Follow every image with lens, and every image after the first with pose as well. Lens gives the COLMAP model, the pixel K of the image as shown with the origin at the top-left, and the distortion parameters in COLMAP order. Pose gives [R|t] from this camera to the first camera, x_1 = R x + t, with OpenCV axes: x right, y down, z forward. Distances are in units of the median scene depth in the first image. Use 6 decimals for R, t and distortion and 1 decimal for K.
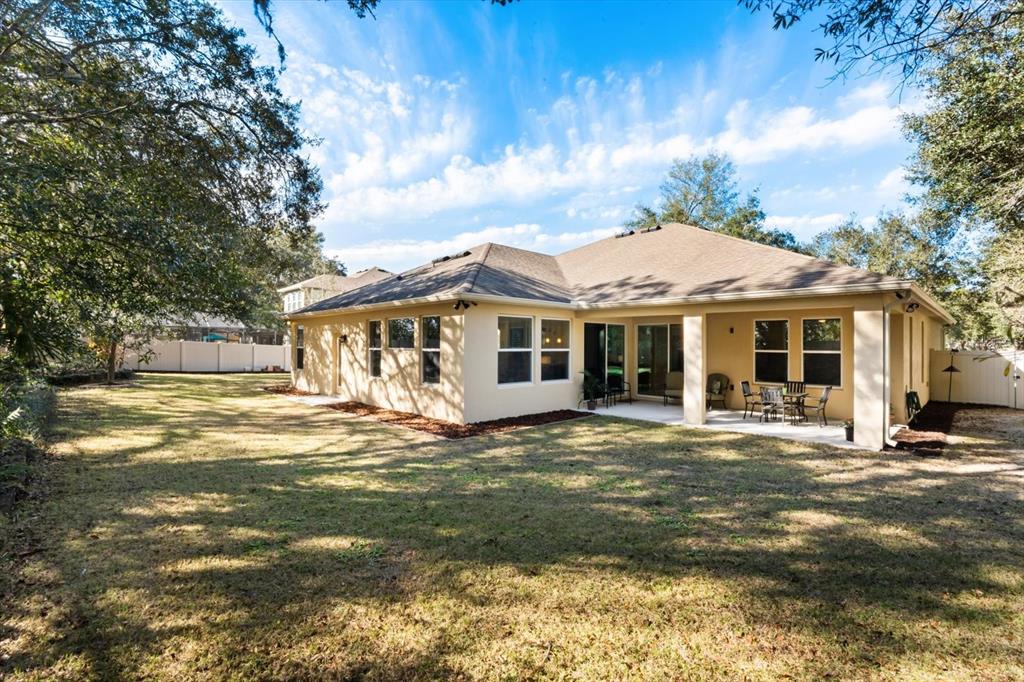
lens RADIAL K [[462.7, 0, 509.5], [0, 462.7, 342.2], [0, 0, 1]] dist [0.001830, 0.000079]
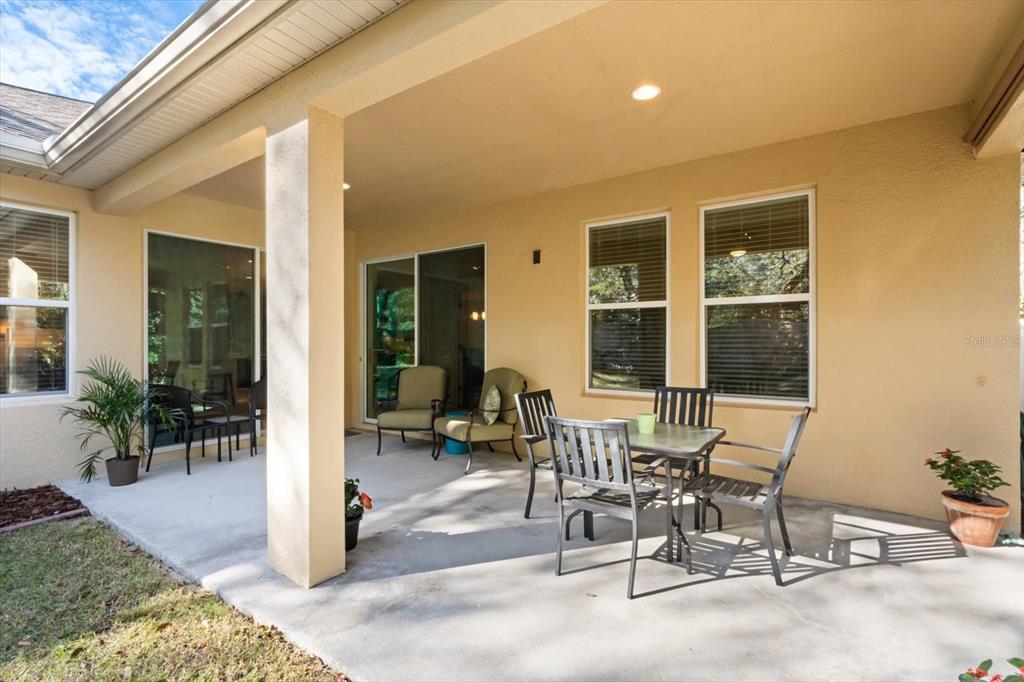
lens RADIAL K [[462.7, 0, 514.1], [0, 462.7, 341.4], [0, 0, 1]] dist [0.001830, 0.000079]
pose [[0.981963, -0.001067, 0.189070, 0.424723], [0.001065, 0.999999, 0.000113, 0.050249], [-0.189070, 0.000090, 0.981964, 0.680472]]
